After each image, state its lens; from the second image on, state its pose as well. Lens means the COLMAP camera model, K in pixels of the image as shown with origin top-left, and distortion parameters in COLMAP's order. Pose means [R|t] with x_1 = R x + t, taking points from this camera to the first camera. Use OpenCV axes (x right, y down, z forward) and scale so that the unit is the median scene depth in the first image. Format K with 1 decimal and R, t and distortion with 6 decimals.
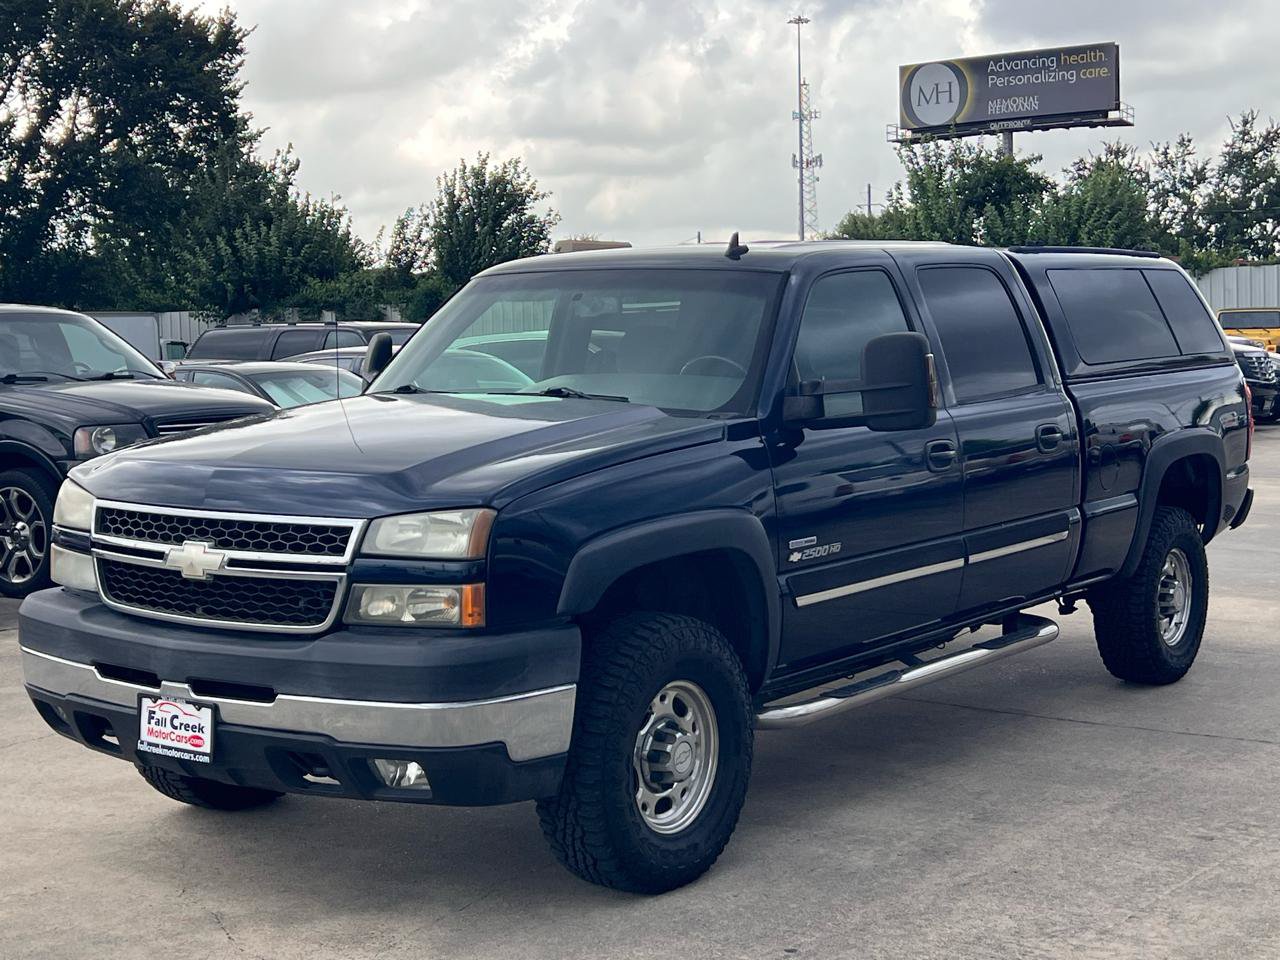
lens RADIAL K [[1932.0, 0, 641.7], [0, 1932.0, 446.9], [0, 0, 1]] dist [0.092056, 0.000000]
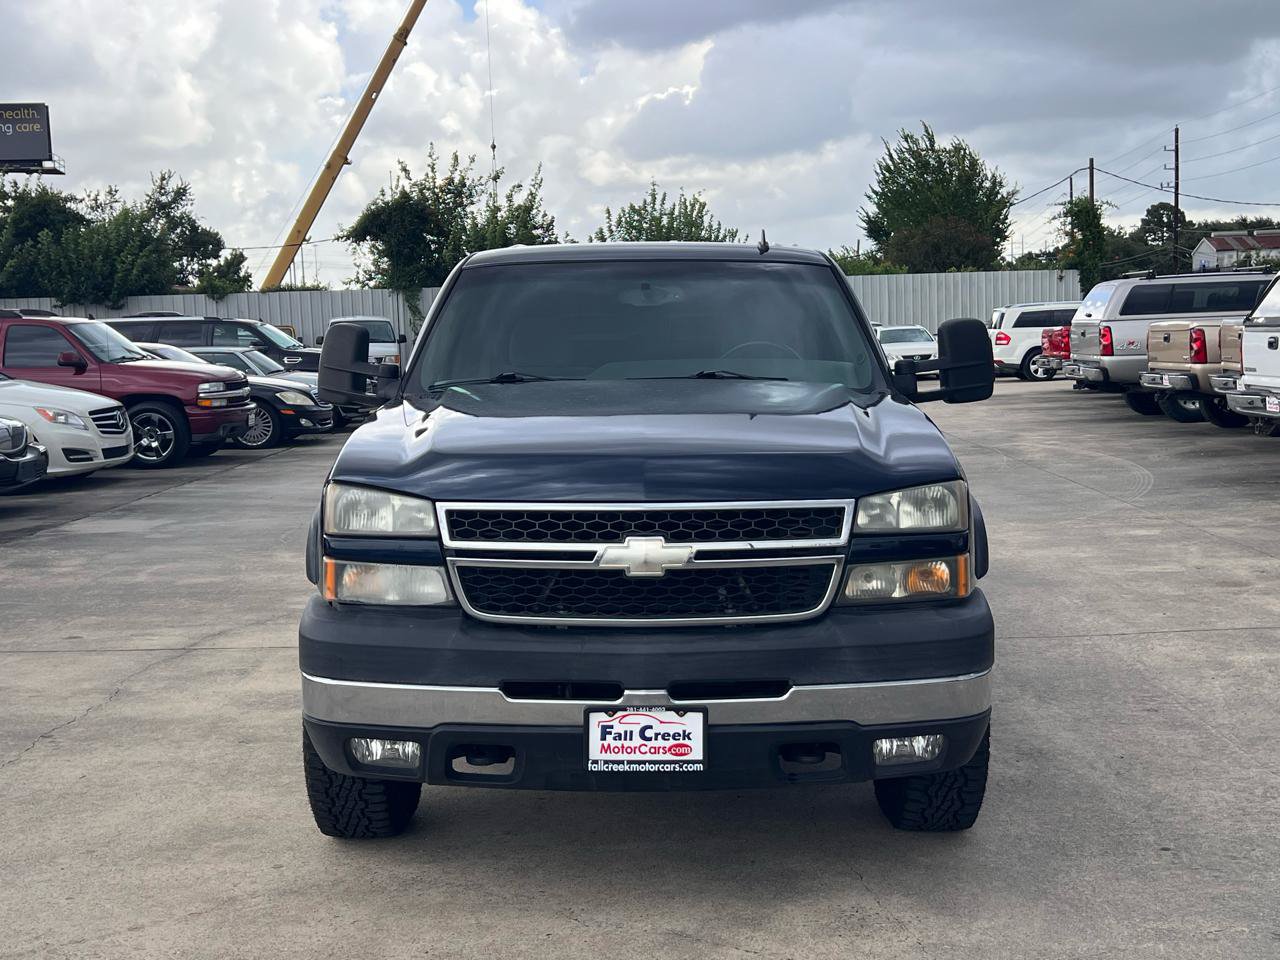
lens RADIAL K [[1560.5, 0, 642.2], [0, 1560.5, 421.9], [0, 0, 1]] dist [0.052243, 0.000000]
pose [[0.810843, -0.035015, 0.584215, -0.616749], [0.042225, 0.999107, 0.001277, -0.006560], [-0.583738, 0.023633, 0.811598, 0.365179]]
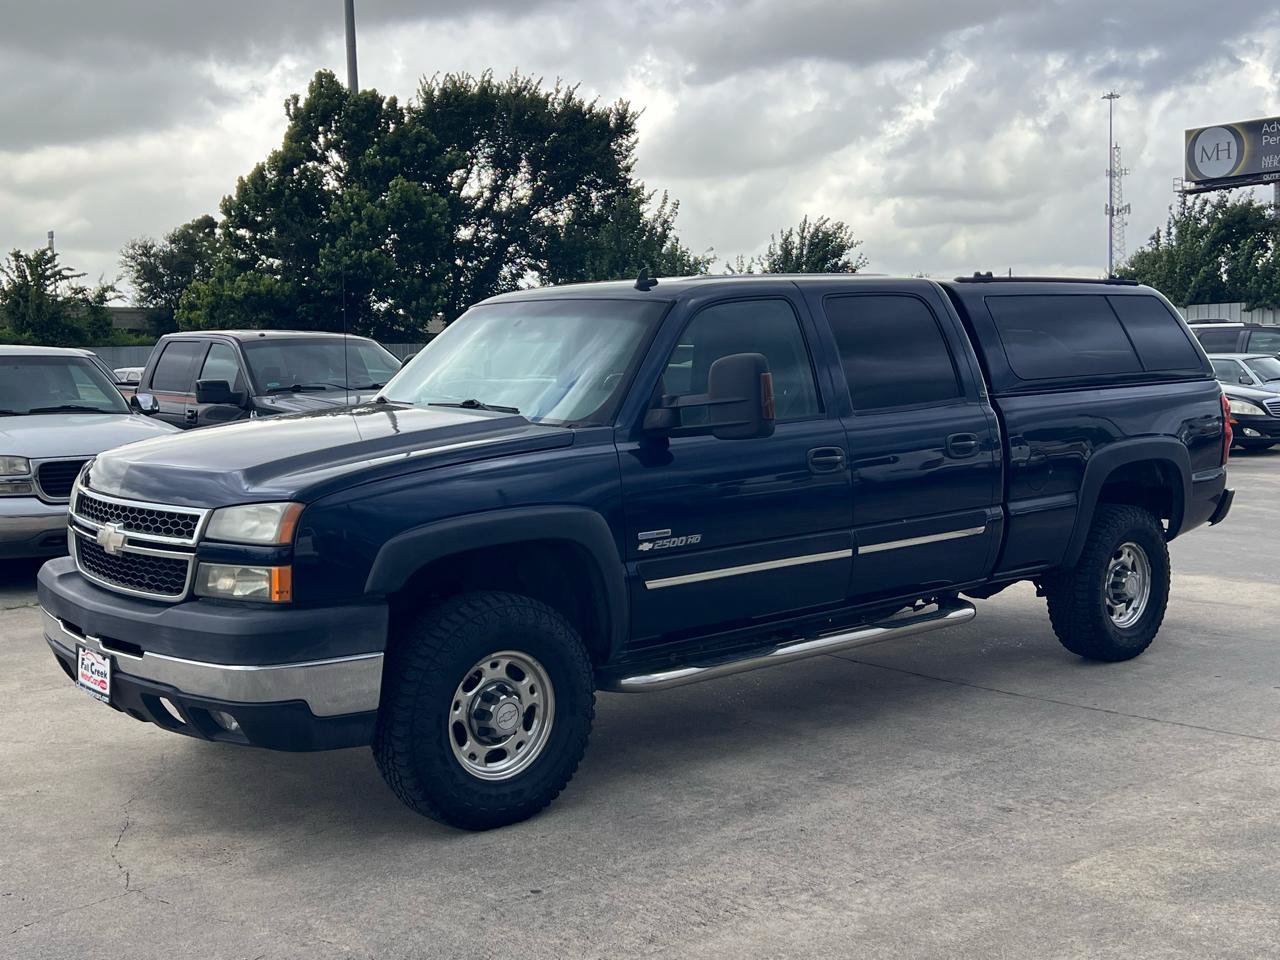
lens RADIAL K [[1477.8, 0, 637.6], [0, 1477.8, 471.2], [0, 0, 1]] dist [0.057140, 0.000000]
pose [[0.974384, 0.016291, -0.224298, 0.285797], [-0.011228, 0.999653, 0.023828, -0.009664], [0.224608, -0.020699, 0.974229, 0.142527]]
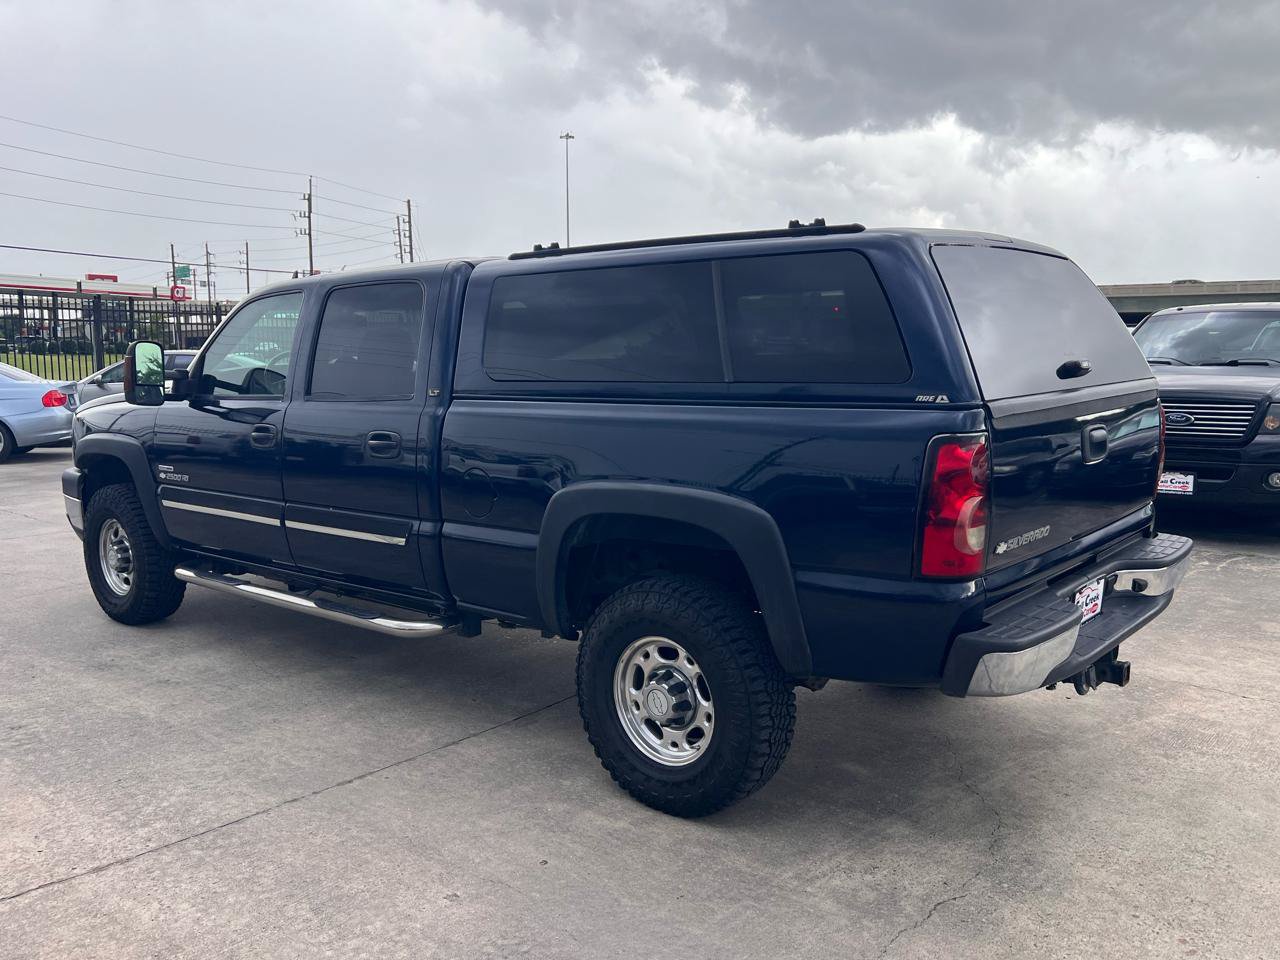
lens RADIAL K [[1080.2, 0, 637.0], [0, 1080.2, 478.6], [0, 0, 1]] dist [0.042101, -0.044897]
pose [[-0.070208, 0.142129, -0.987355, 1.017344], [-0.052639, 0.987891, 0.145949, -0.102407], [0.996143, 0.062220, -0.061876, 1.530112]]
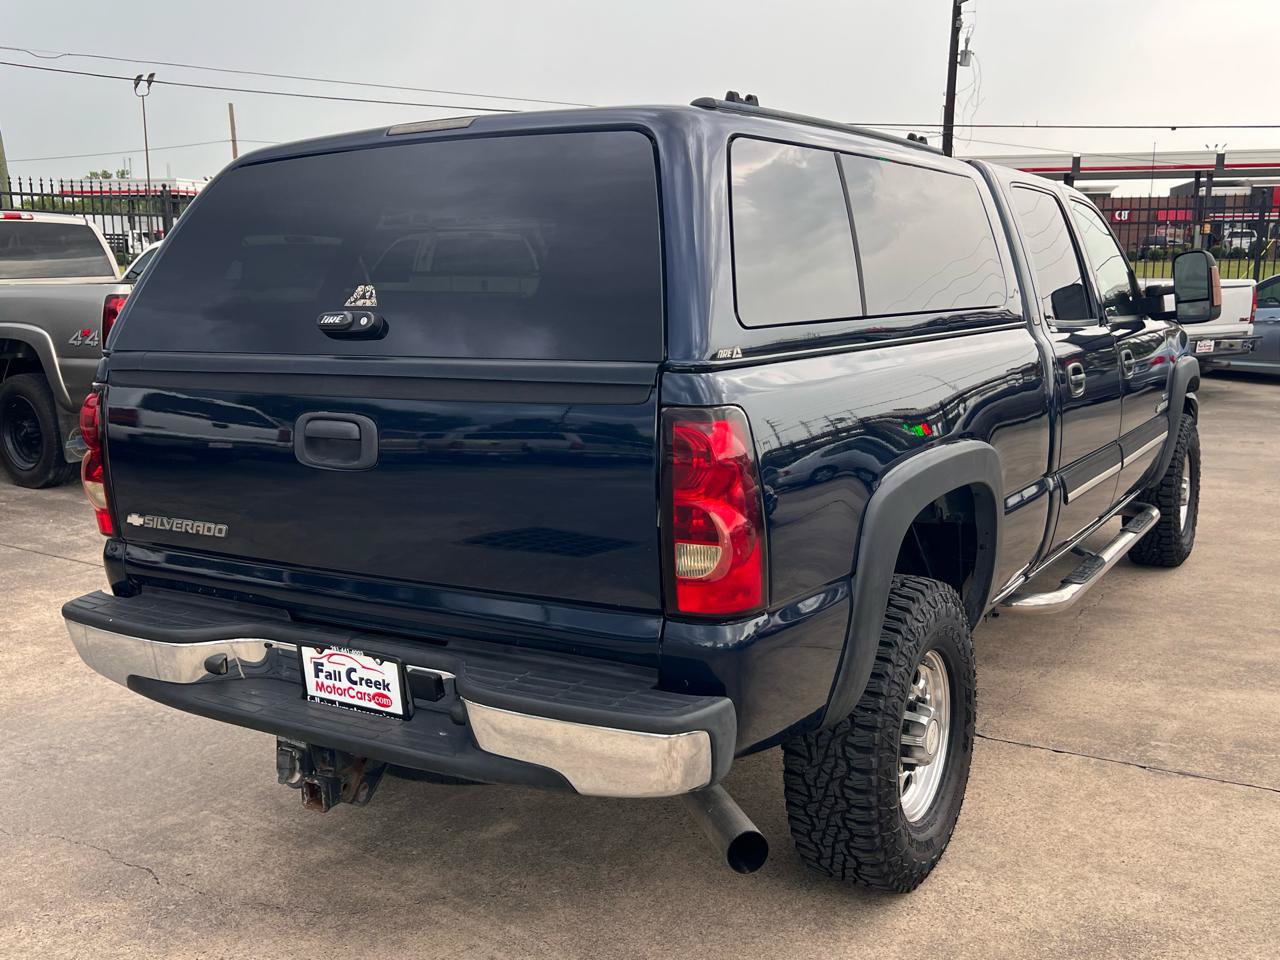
lens RADIAL K [[1237.1, 0, 633.4], [0, 1237.1, 481.4], [0, 0, 1]] dist [0.035837, 0.000000]
pose [[-0.996544, 0.045870, -0.069251, 0.312308], [0.028927, 0.973155, 0.228326, -0.133825], [0.077865, 0.225533, -0.971119, 2.209172]]
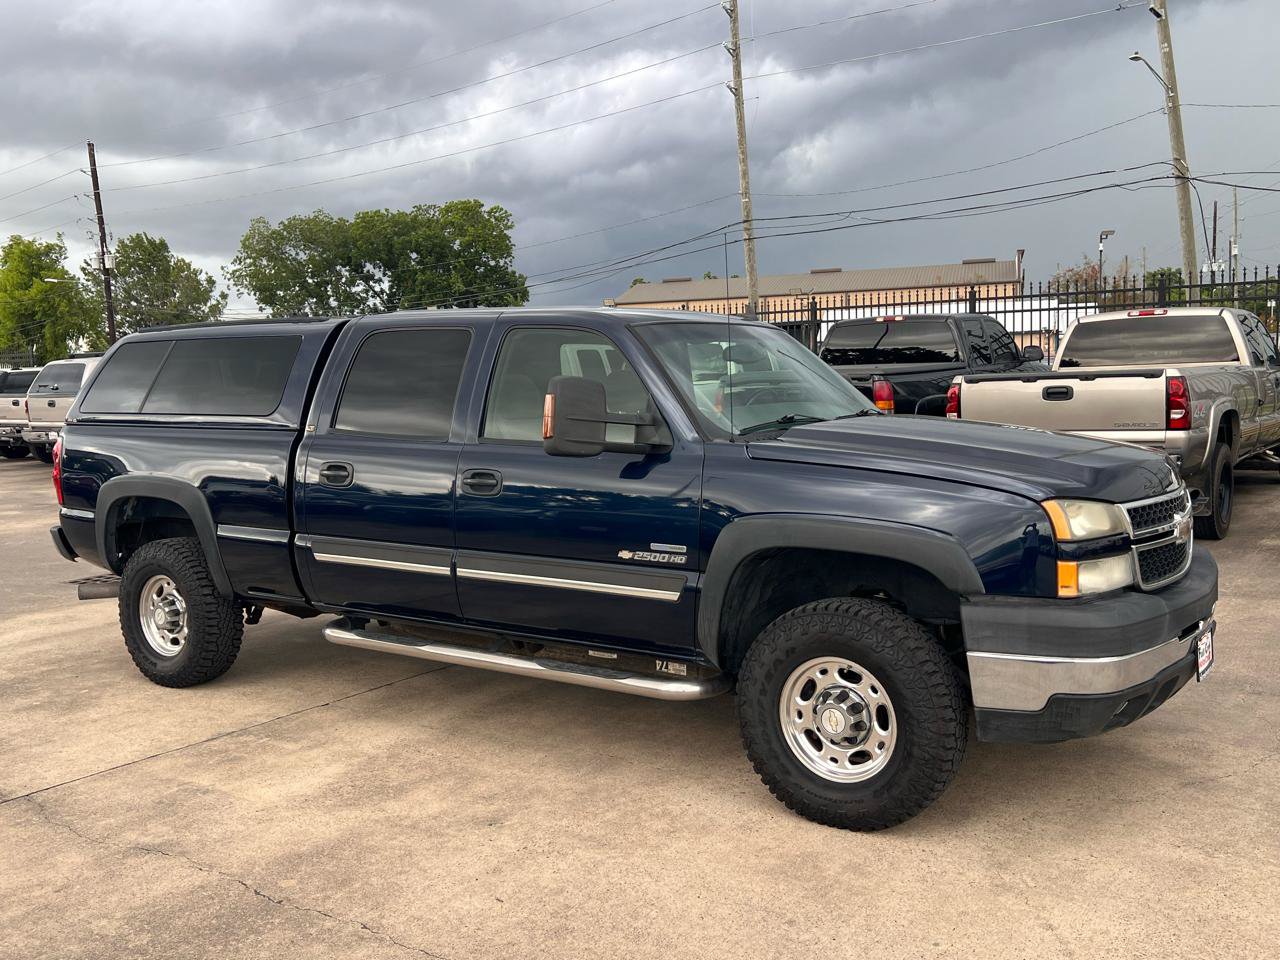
lens RADIAL K [[1168.3, 0, 636.0], [0, 1168.3, 485.6], [0, 0, 1]] dist [0.021238, 0.000000]
pose [[-0.036011, -0.075367, 0.996505, -0.939627], [0.086150, 0.993206, 0.078231, -0.060383], [-0.995631, 0.088666, -0.029274, 1.292978]]
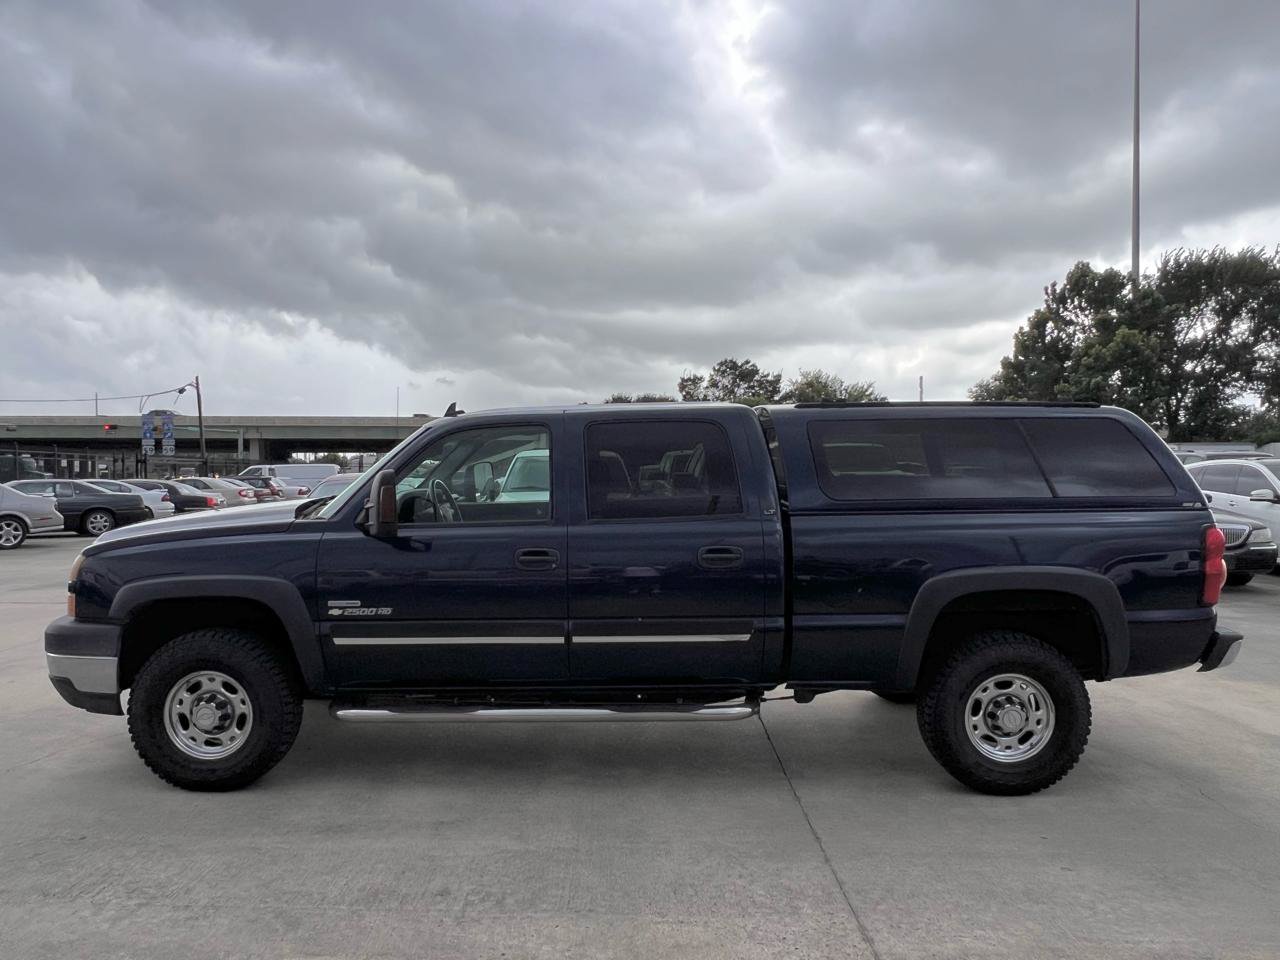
lens RADIAL K [[932.9, 0, 626.3], [0, 932.9, 486.9], [0, 0, 1]] dist [0.005412, -0.010731]
pose [[0.583063, 0.041262, -0.811379, 0.857000], [-0.058674, 0.998240, 0.008602, -0.066123], [0.810306, 0.042591, 0.584457, 0.781051]]
